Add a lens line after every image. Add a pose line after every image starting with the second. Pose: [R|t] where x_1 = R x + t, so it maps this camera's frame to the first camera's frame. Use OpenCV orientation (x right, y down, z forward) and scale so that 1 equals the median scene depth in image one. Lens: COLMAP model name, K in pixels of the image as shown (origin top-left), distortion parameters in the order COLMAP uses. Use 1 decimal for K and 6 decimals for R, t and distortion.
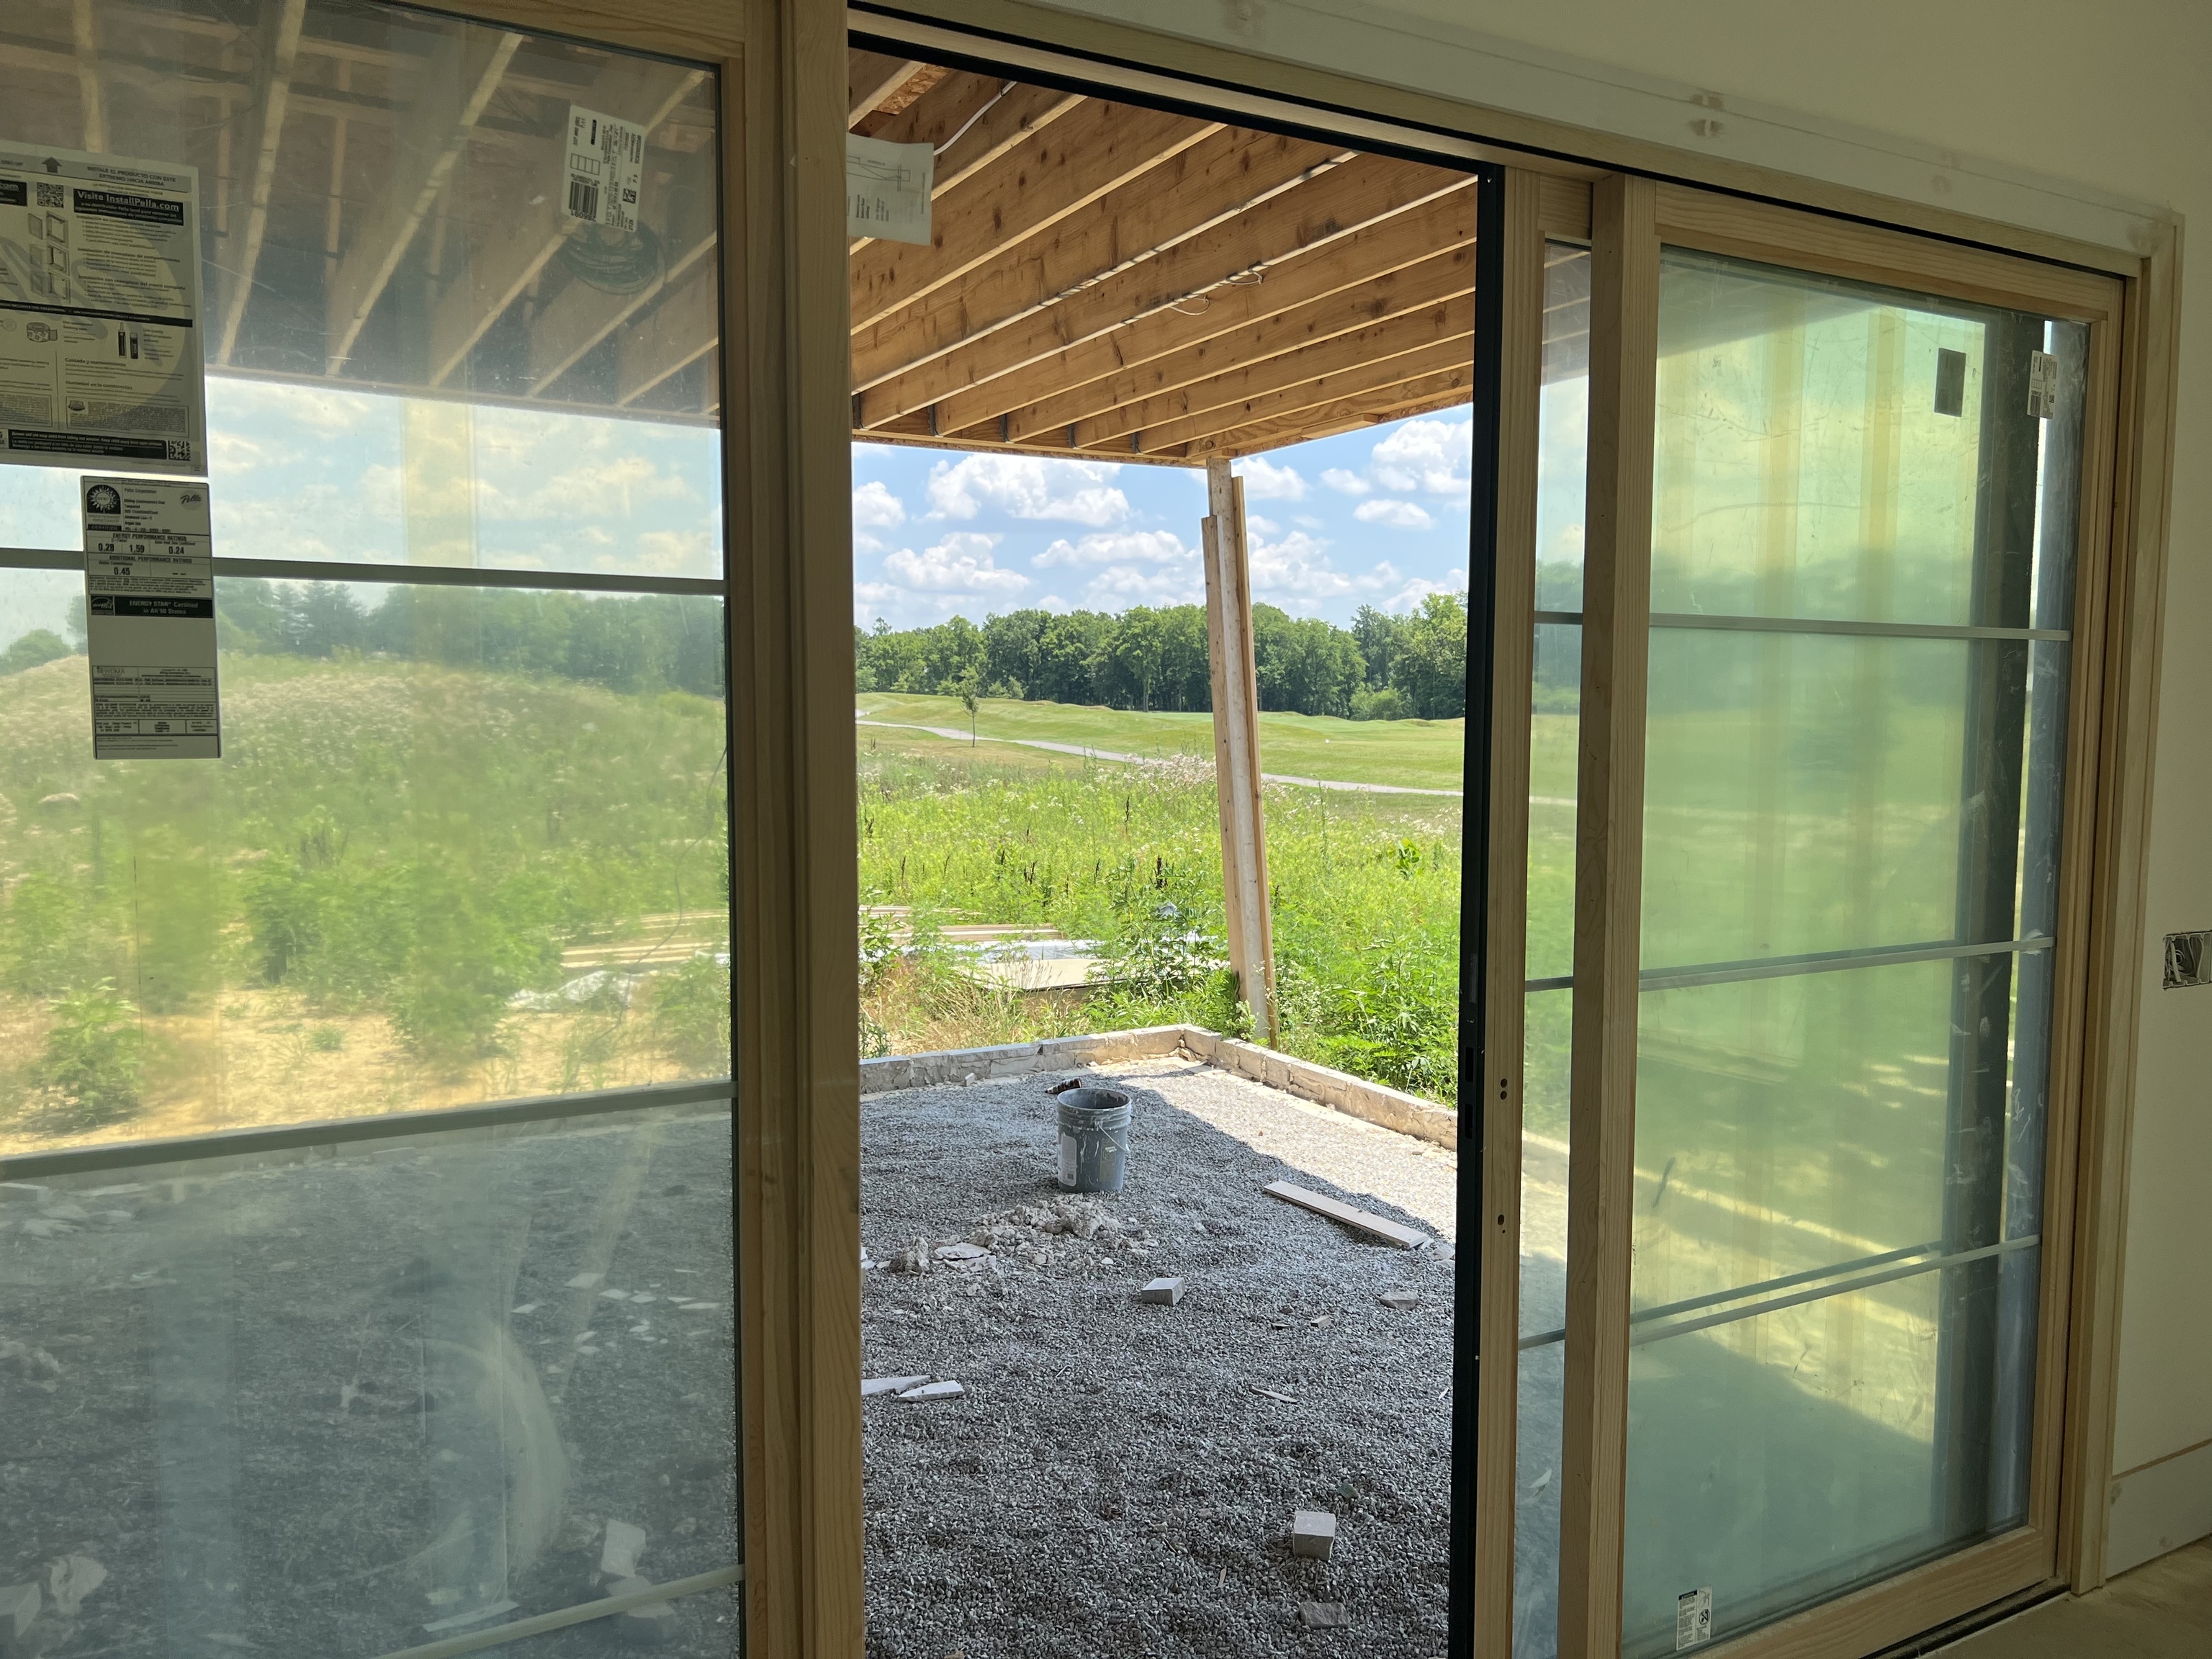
lens RADIAL K [[1661.2, 0, 1106.0], [0, 1661.2, 829.5], [0, 0, 1]] dist [-0.000246, 0.000083]
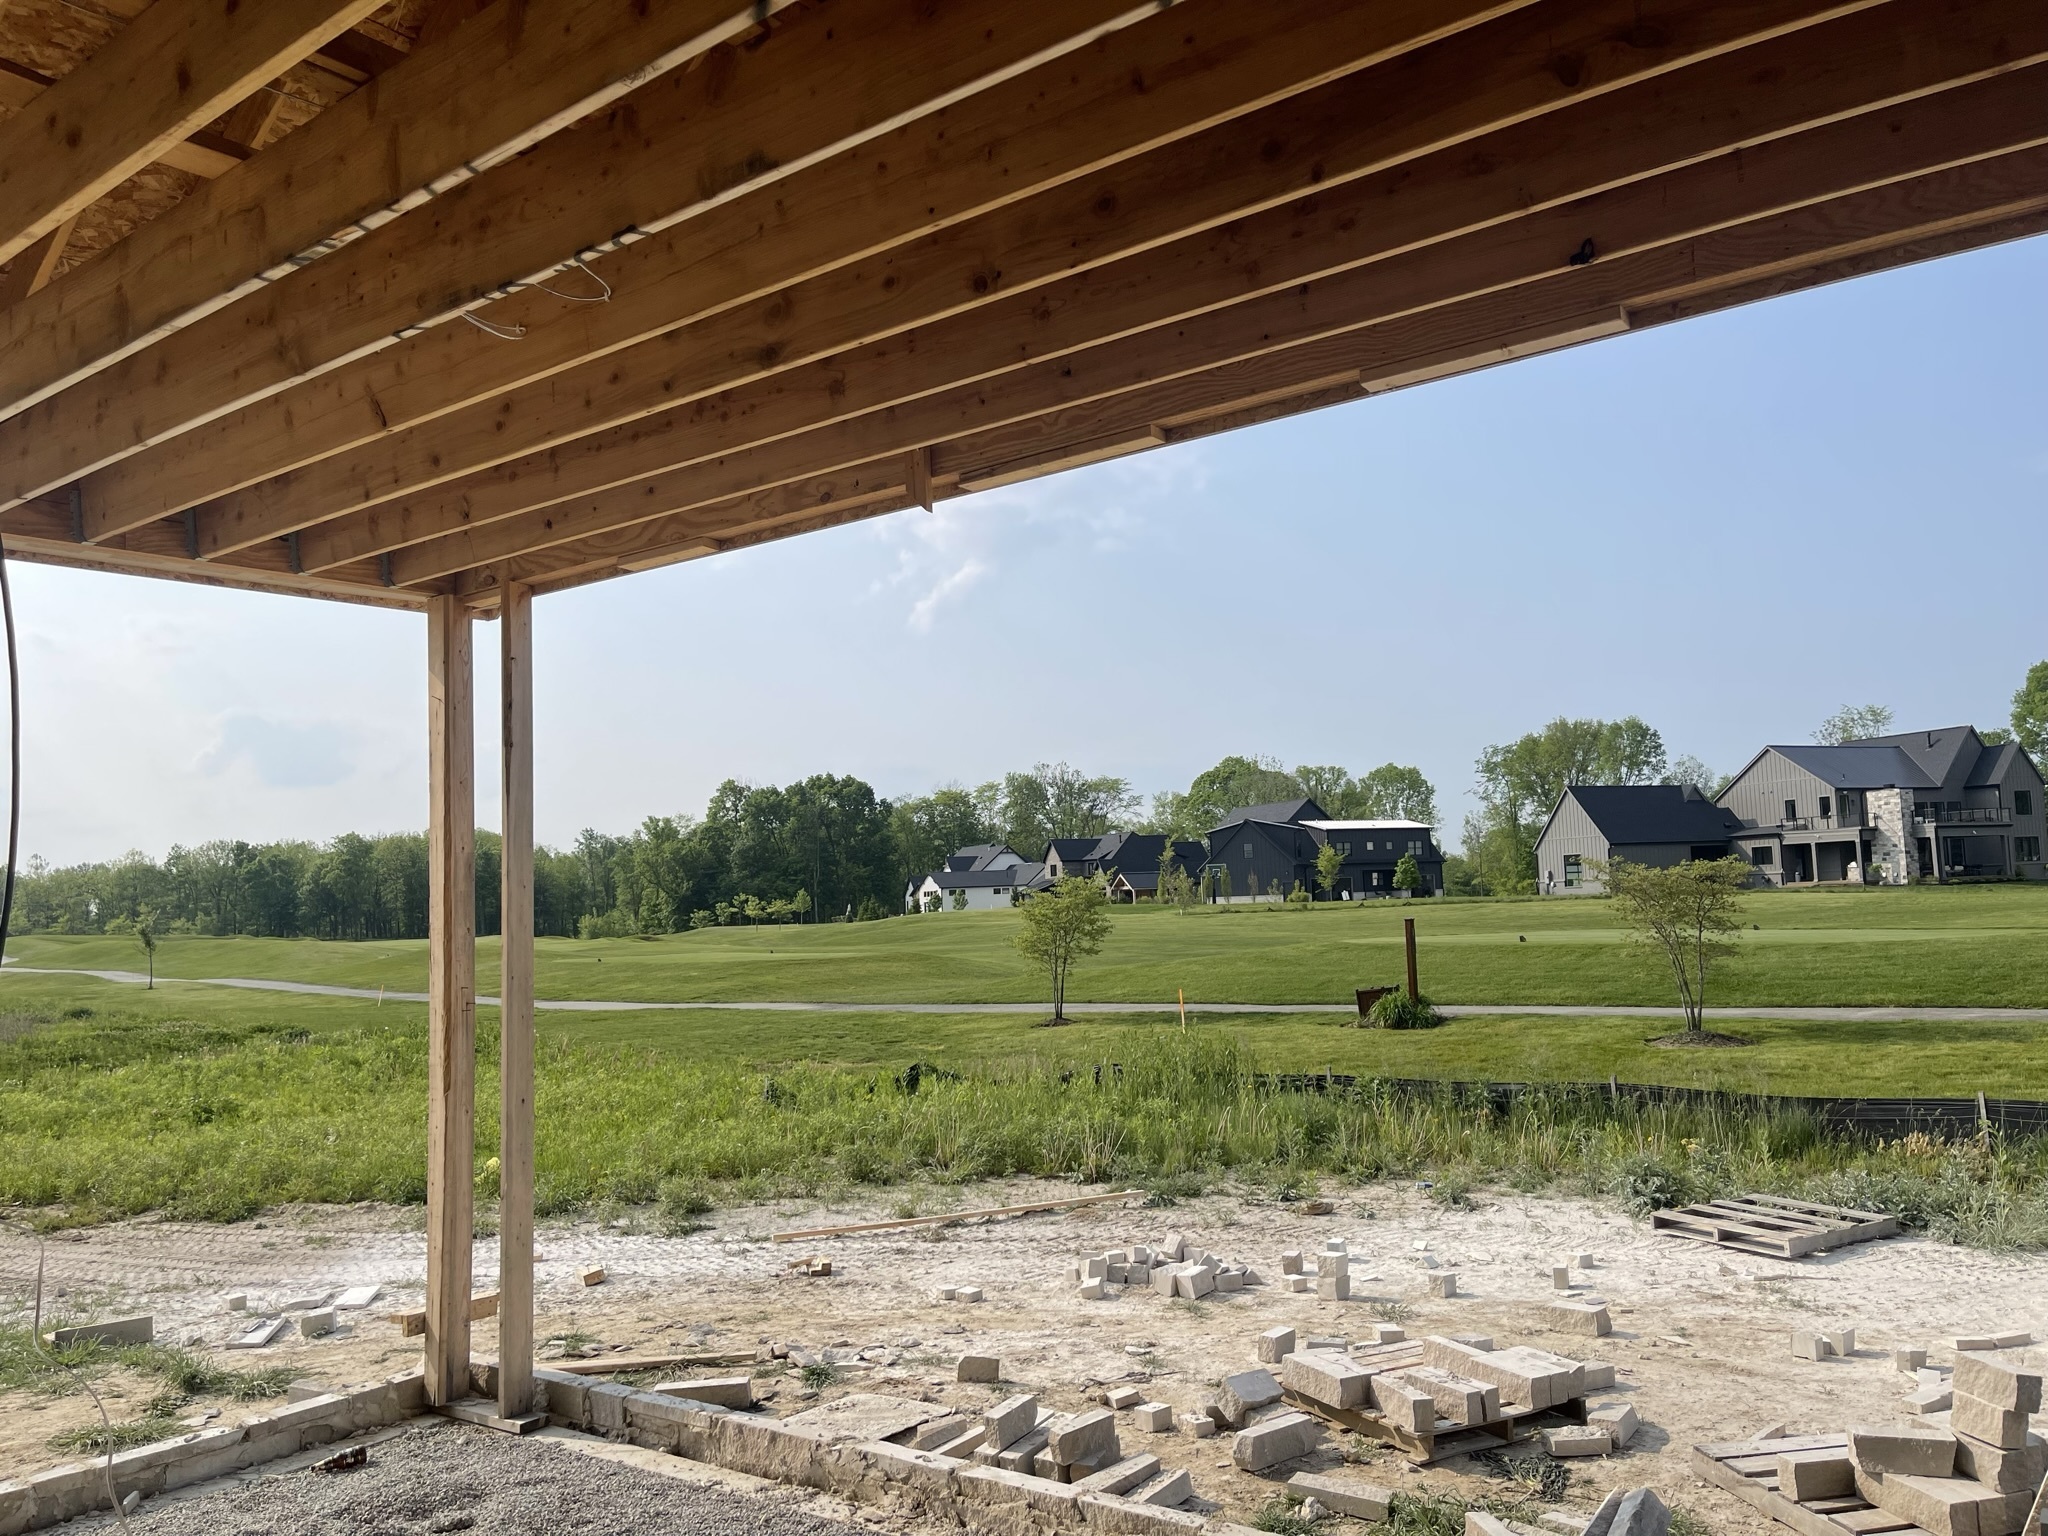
lens RADIAL K [[1522.4, 0, 1019.4], [0, 1522.4, 785.0], [0, 0, 1]] dist [0.077895, -0.109371]
pose [[0.907939, -0.001820, 0.419099, -0.021748], [0.069935, 0.986628, -0.147223, -0.017004], [-0.413227, 0.162979, 0.895925, 0.360203]]
